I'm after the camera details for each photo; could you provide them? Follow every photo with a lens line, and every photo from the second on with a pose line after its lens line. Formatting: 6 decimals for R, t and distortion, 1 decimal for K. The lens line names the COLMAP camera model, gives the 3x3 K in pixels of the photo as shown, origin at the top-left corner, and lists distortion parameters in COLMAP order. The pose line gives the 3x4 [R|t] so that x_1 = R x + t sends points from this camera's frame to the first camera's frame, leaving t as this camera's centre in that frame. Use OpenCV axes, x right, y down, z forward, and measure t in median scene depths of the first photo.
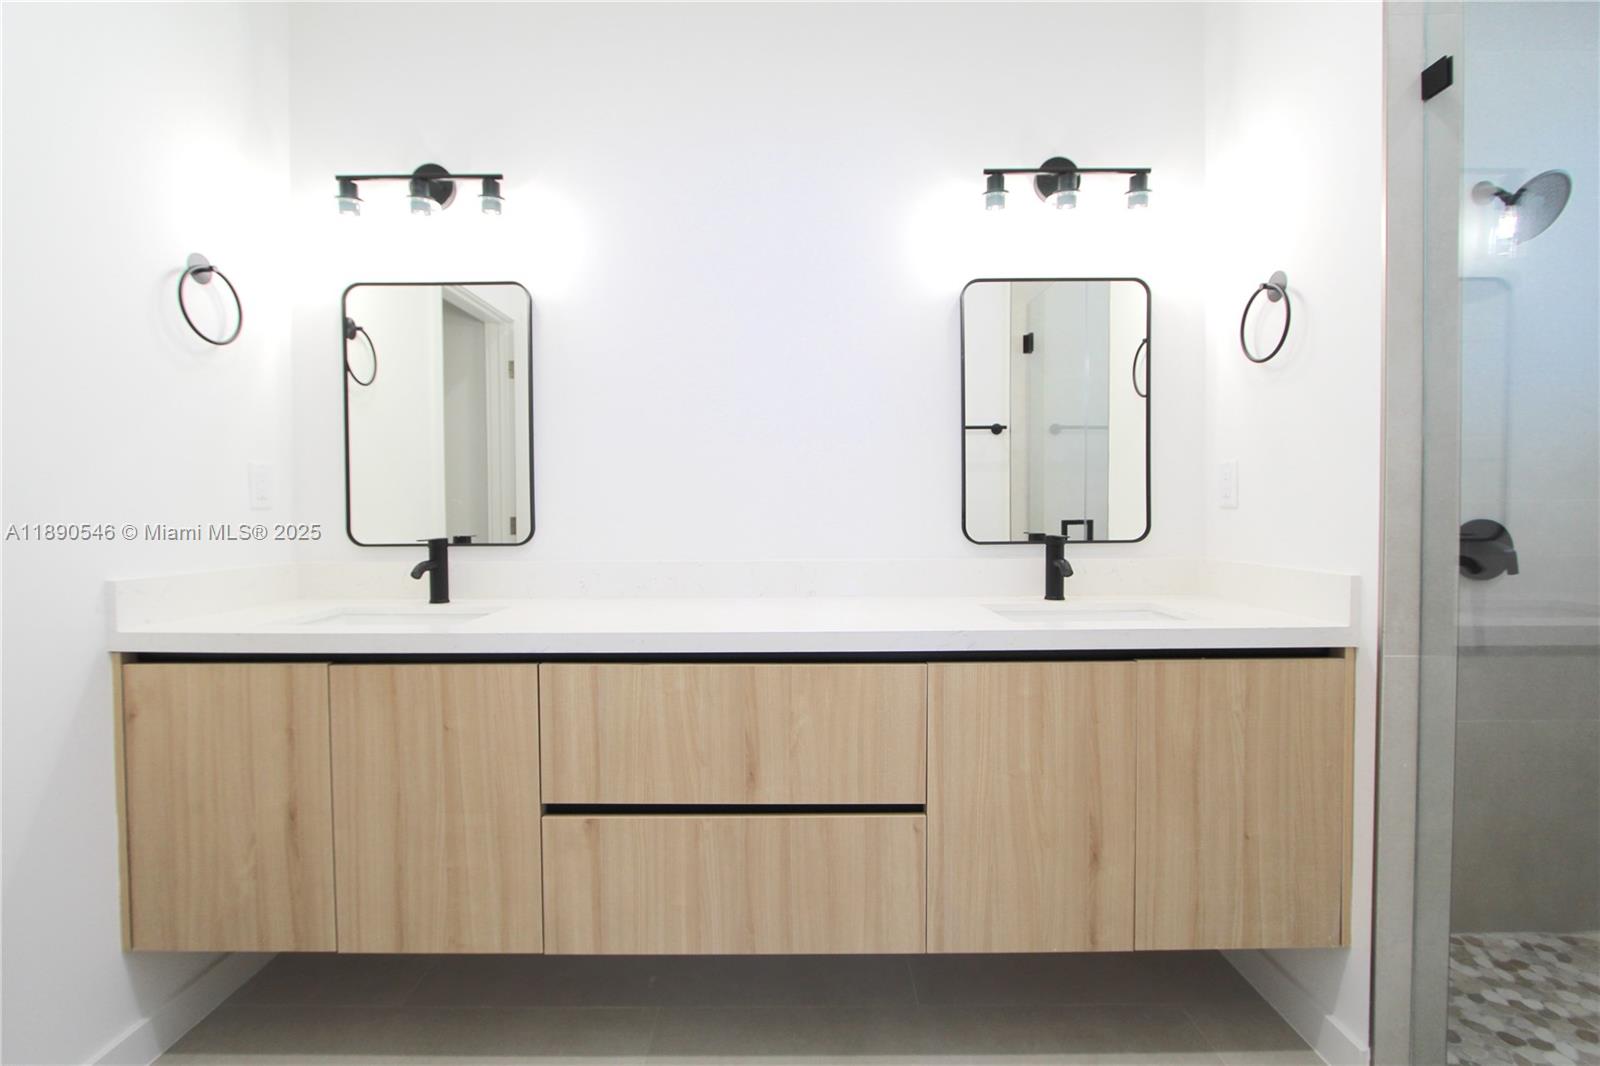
lens RADIAL K [[738.7, 0, 793.3], [0, 738.7, 526.3], [0, 0, 1]] dist [-0.010294, 0.000110]
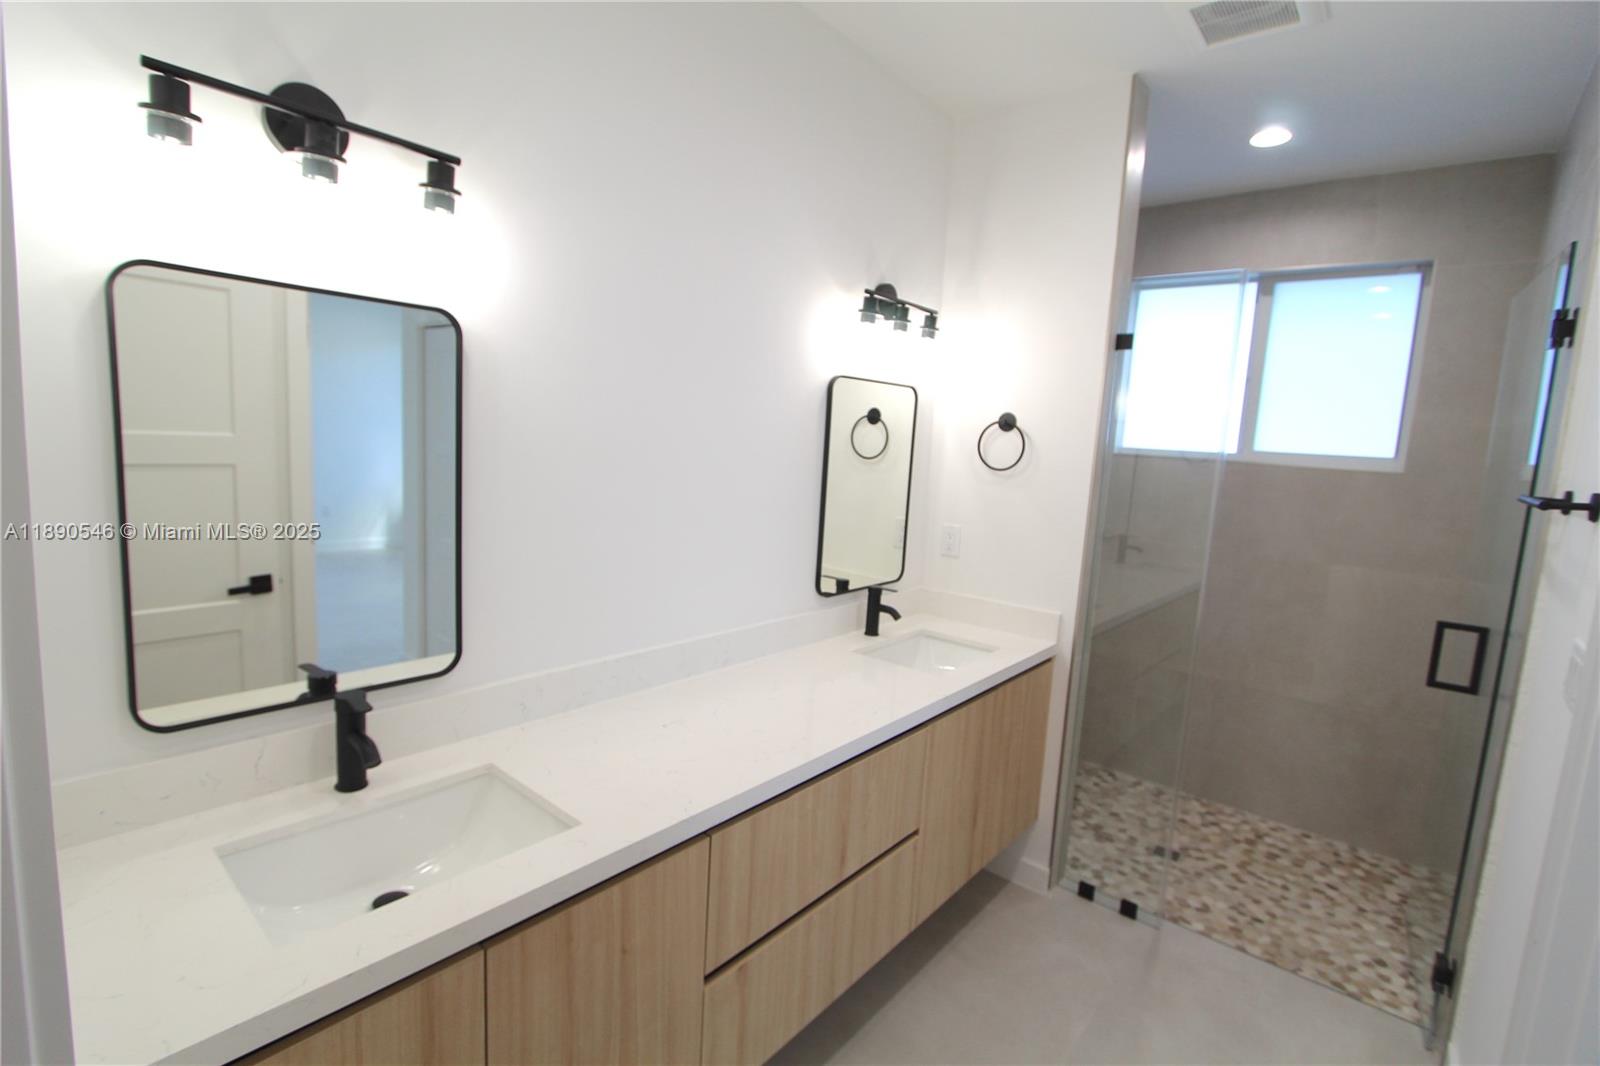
lens RADIAL K [[738.7, 0, 793.3], [0, 738.7, 526.3], [0, 0, 1]] dist [-0.010294, 0.000110]
pose [[0.644536, -0.052003, 0.762804, -0.765835], [-0.047968, 0.992969, 0.108224, -0.239097], [-0.763068, -0.106345, 0.637509, 0.303705]]
